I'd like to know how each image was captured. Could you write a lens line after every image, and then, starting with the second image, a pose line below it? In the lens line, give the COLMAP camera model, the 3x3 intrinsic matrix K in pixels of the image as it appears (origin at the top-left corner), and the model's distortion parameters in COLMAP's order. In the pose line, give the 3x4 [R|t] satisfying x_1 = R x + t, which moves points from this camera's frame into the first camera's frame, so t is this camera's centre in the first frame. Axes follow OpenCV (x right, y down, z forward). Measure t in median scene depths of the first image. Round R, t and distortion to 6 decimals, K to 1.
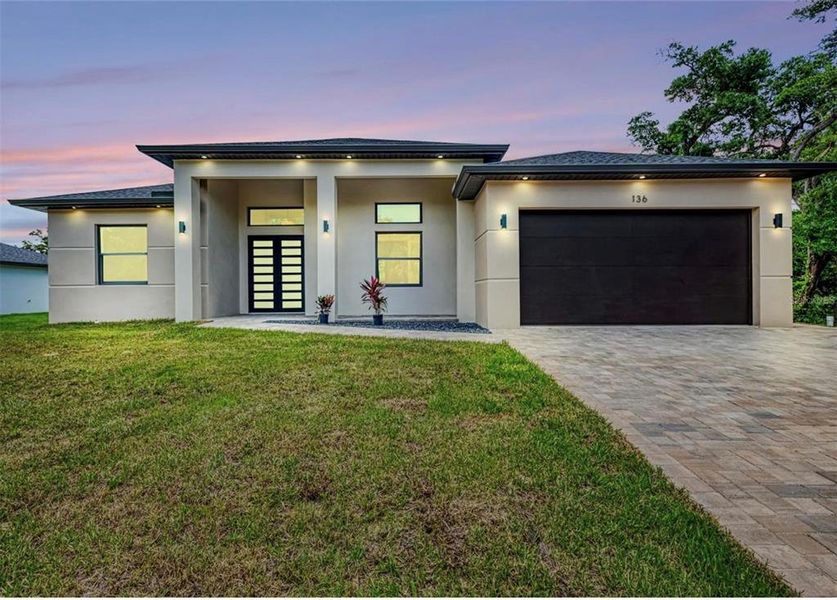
lens RADIAL K [[428.2, 0, 411.7], [0, 428.2, 296.9], [0, 0, 1]] dist [0.009753, -0.000289]
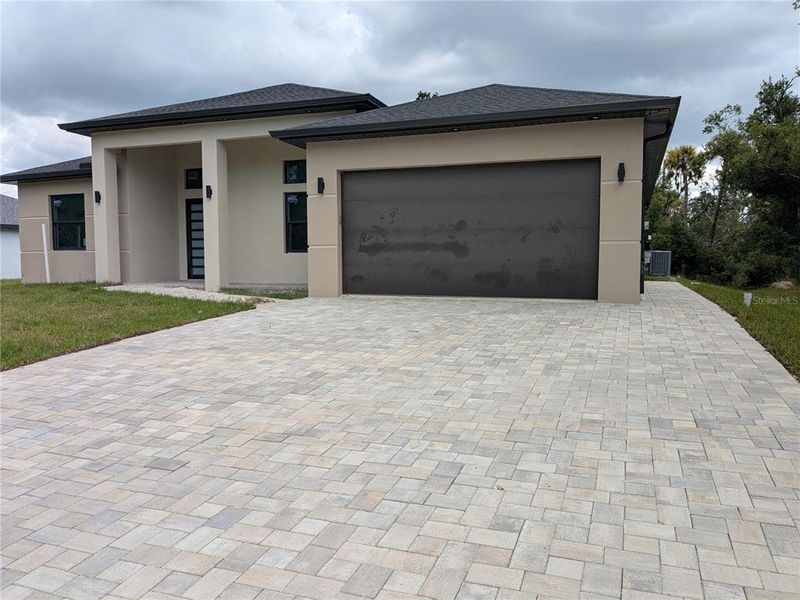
lens RADIAL K [[652.5, 0, 379.3], [0, 652.5, 311.6], [0, 0, 1]] dist [0.054562, -0.107620]
pose [[0.928592, 0.033882, -0.369552, 0.570927], [-0.008522, 0.997508, 0.070042, 0.002036], [0.371005, -0.061891, 0.926566, -0.215842]]
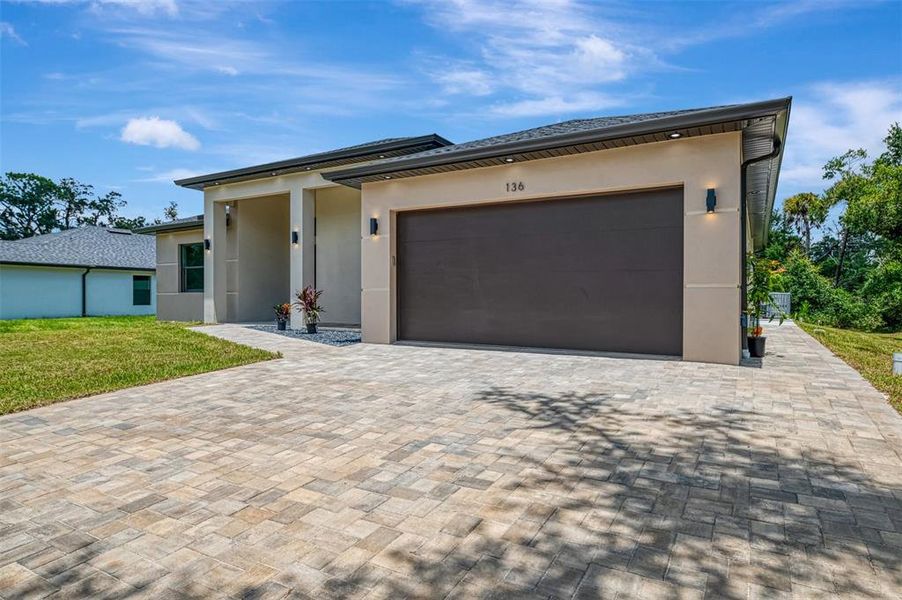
lens RADIAL K [[533.6, 0, 429.4], [0, 533.6, 298.4], [0, 0, 1]] dist [0.015850, 0.000404]
pose [[0.846704, 0.008850, -0.531990, 0.588796], [-0.013351, 0.999900, -0.004614, -0.013831], [0.531896, 0.011009, 0.846738, 0.068177]]
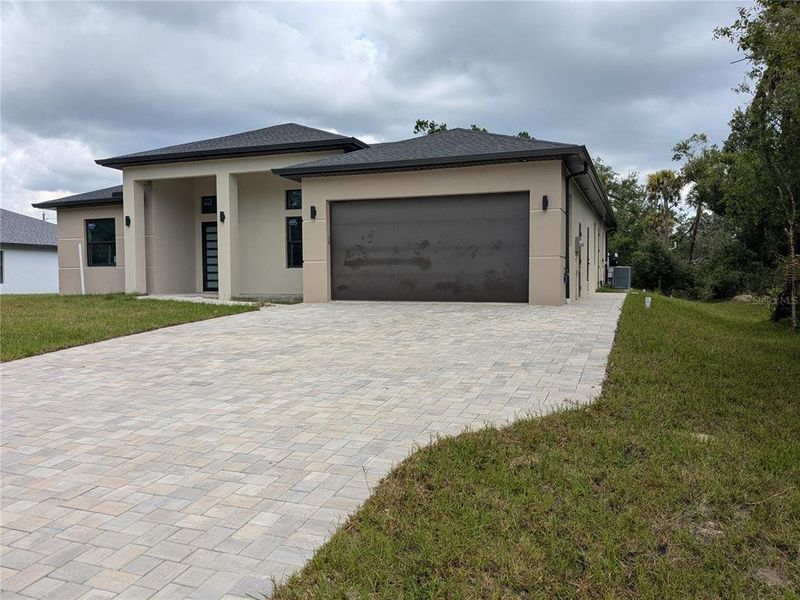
lens RADIAL K [[636.7, 0, 391.7], [0, 636.7, 314.7], [0, 0, 1]] dist [0.052218, -0.105385]
pose [[0.931538, 0.022941, -0.362920, 0.686638], [-0.005837, 0.998823, 0.048156, 0.014153], [0.363598, -0.042741, 0.930575, -0.379804]]
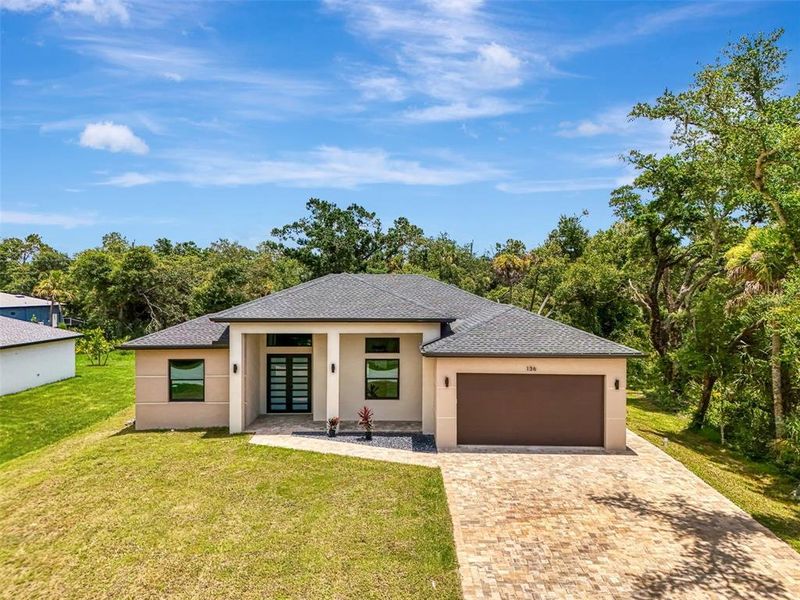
lens RADIAL K [[599.0, 0, 395.0], [0, 599.0, 296.2], [0, 0, 1]] dist [0.069330, -0.103467]
pose [[0.999940, 0.007340, -0.008102, 0.020120], [-0.007310, 0.999966, 0.003724, -0.326343], [0.008130, -0.003664, 0.999960, -0.816649]]
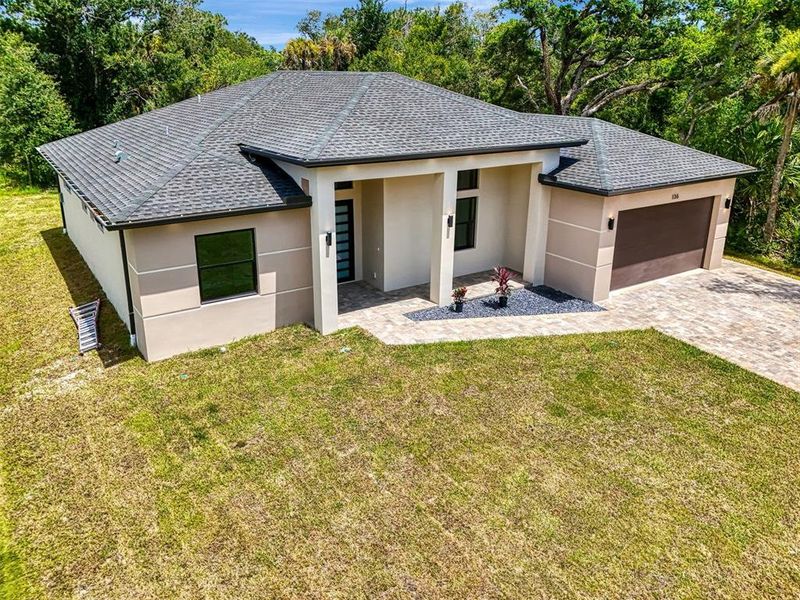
lens RADIAL K [[599.0, 0, 395.0], [0, 599.0, 296.2], [0, 0, 1]] dist [0.069330, -0.103467]
pose [[0.836858, -0.171527, 0.519852, -0.861456], [-0.008534, 0.945438, 0.325690, -0.362257], [-0.547353, -0.276993, 0.789734, -0.102544]]
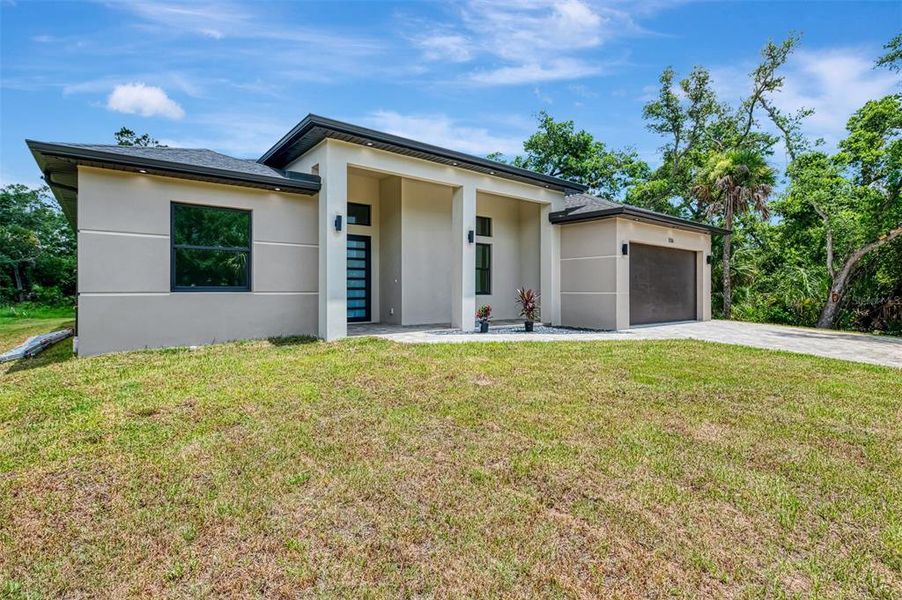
lens RADIAL K [[435.0, 0, 450.4], [0, 435.0, 291.7], [0, 0, 1]] dist [0.002726, 0.000580]
pose [[0.782620, 0.006246, 0.622469, -0.684424], [-0.001819, 0.999968, -0.007747, -0.020380], [-0.622497, 0.004930, 0.782606, 0.175293]]
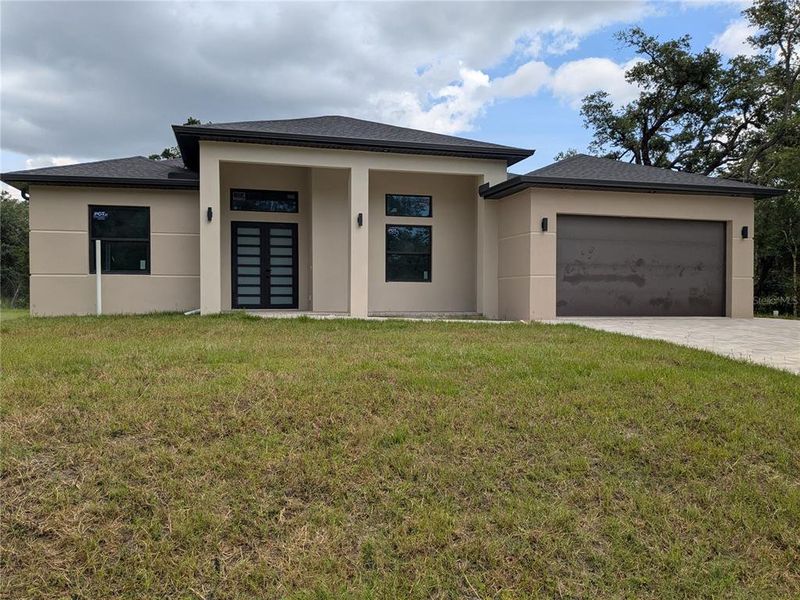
lens RADIAL K [[636.7, 0, 391.7], [0, 636.7, 314.7], [0, 0, 1]] dist [0.052218, -0.105385]
pose [[0.968651, 0.002338, 0.248416, -0.387409], [-0.006594, 0.999845, 0.016299, 0.024644], [-0.248340, -0.017426, 0.968516, -0.352233]]
